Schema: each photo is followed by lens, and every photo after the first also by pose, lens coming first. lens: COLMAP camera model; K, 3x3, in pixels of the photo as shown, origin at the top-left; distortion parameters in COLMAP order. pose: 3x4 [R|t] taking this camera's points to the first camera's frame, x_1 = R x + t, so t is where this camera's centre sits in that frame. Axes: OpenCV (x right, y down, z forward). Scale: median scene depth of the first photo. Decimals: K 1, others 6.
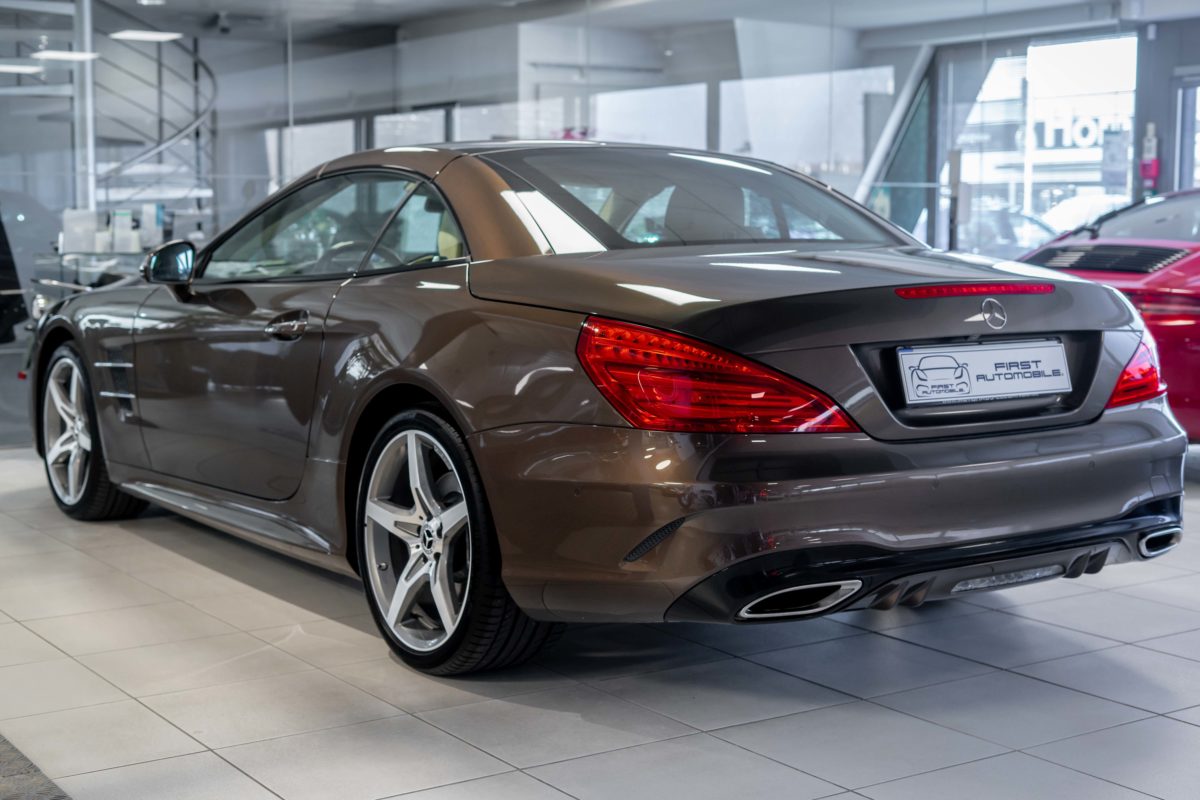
lens RADIAL K [[1799.2, 0, 596.1], [0, 1799.2, 404.3], [0, 0, 1]] dist [-0.003986, 0.000000]
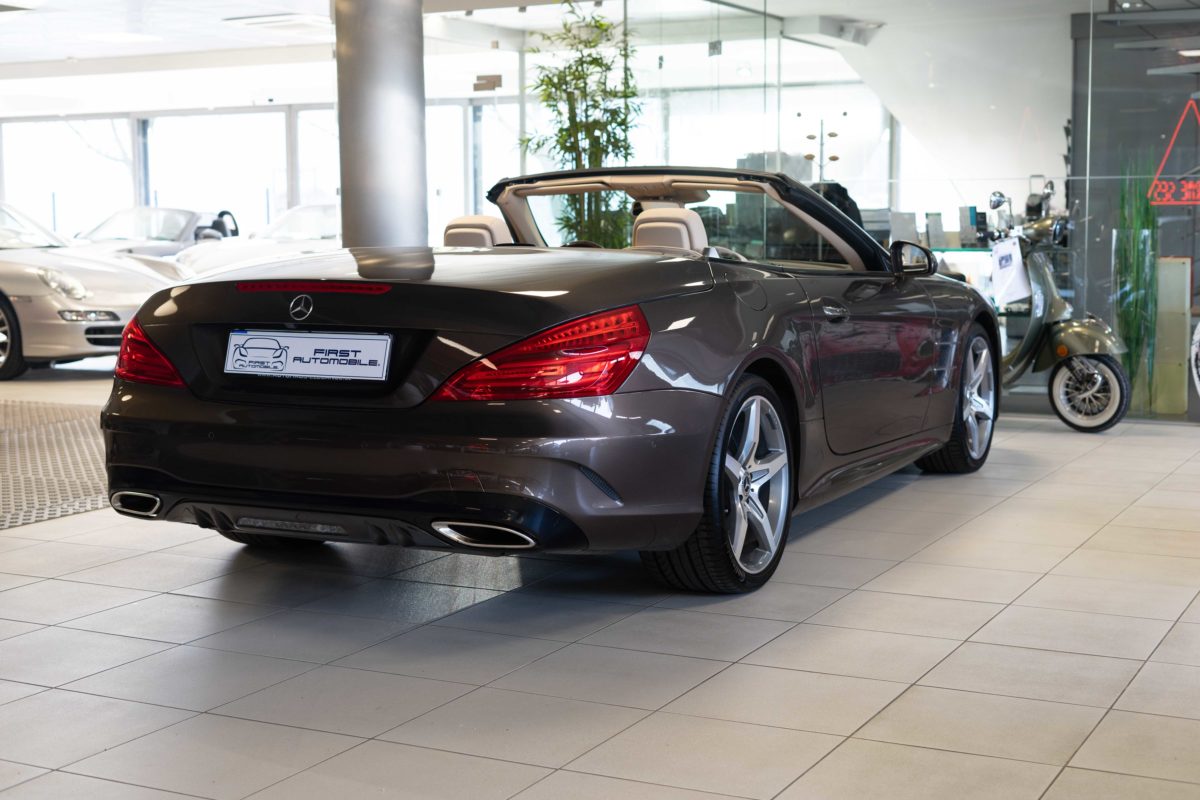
lens RADIAL K [[1718.8, 0, 584.6], [0, 1718.8, 380.5], [0, 0, 1]] dist [0.010107, 0.000000]
pose [[0.469038, 0.093900, -0.878172, 1.319372], [-0.077948, 0.994853, 0.064743, -0.090485], [0.879731, 0.038085, 0.473943, 0.619474]]
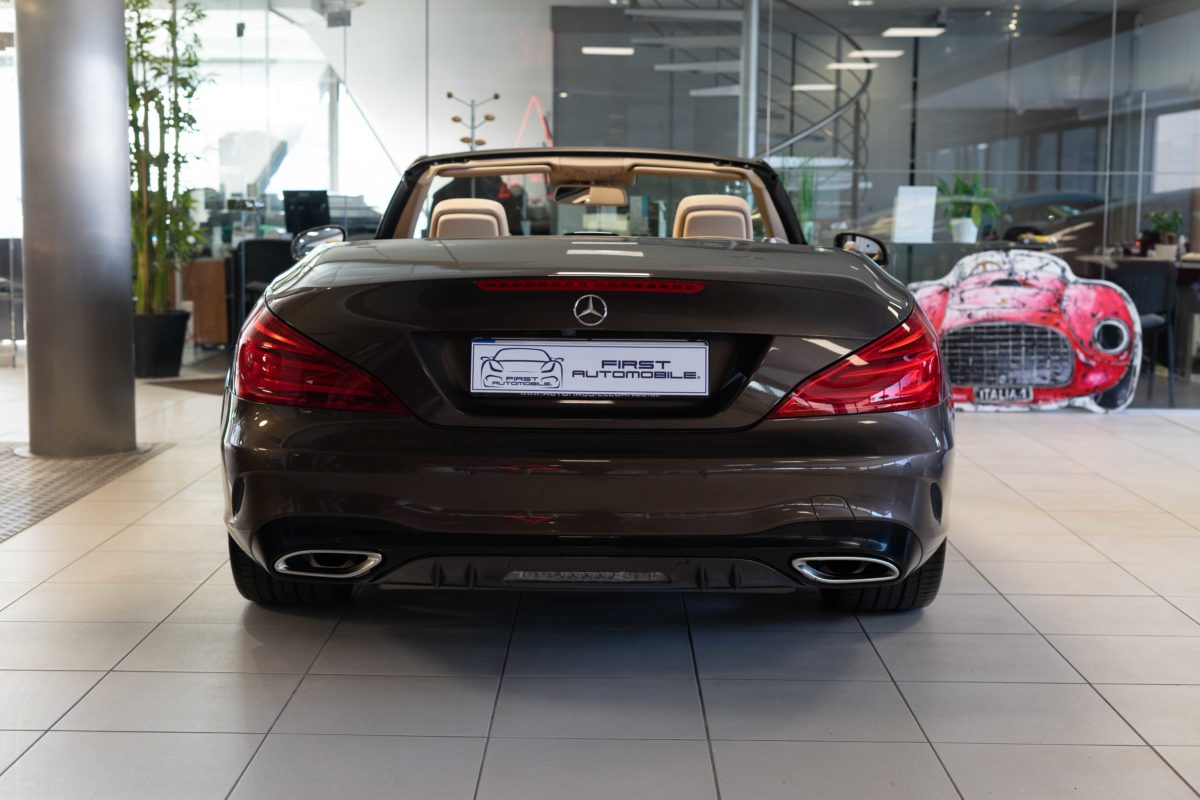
lens RADIAL K [[1758.3, 0, 612.5], [0, 1758.3, 328.7], [0, 0, 1]] dist [-0.022321, 0.000000]
pose [[0.818692, 0.061769, -0.570901, 0.781665], [-0.070996, 0.997458, 0.006108, -0.046668], [0.569827, 0.035531, 0.820996, 0.208708]]
